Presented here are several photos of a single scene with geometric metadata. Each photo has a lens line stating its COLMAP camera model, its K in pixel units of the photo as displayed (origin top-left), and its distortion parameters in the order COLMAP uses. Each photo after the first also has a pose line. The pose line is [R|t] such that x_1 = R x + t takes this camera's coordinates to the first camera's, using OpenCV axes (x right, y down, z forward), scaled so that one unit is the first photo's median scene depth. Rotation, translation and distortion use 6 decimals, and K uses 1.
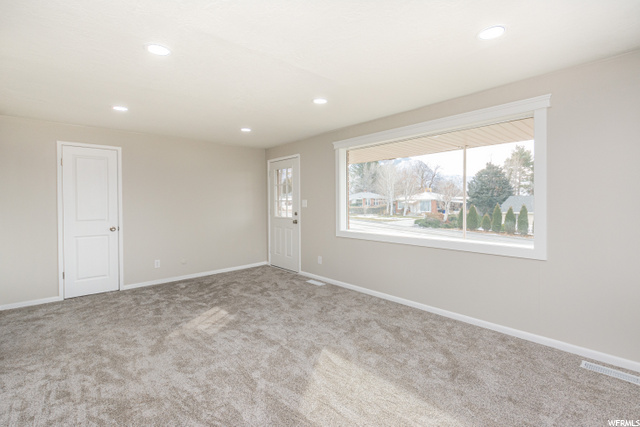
lens RADIAL K [[298.7, 0, 318.5], [0, 298.7, 212.6], [0, 0, 1]] dist [0.010506, -0.004856]
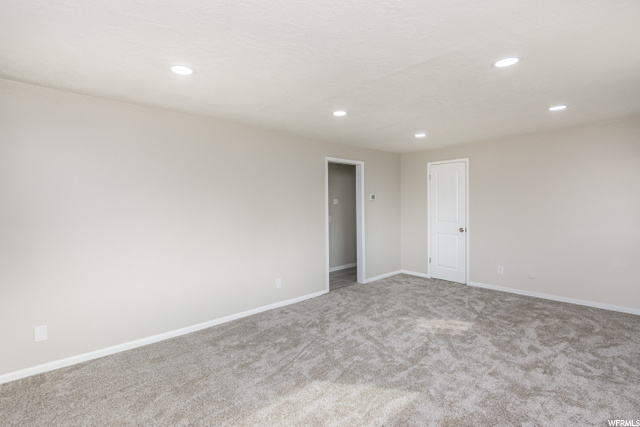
lens RADIAL K [[298.7, 0, 317.7], [0, 298.7, 208.4], [0, 0, 1]] dist [0.010506, -0.004856]
pose [[0.035776, 0.013325, -0.999271, 0.455923], [-0.032539, 0.999396, 0.012161, -0.024430], [0.998830, 0.032080, 0.036188, 0.399339]]
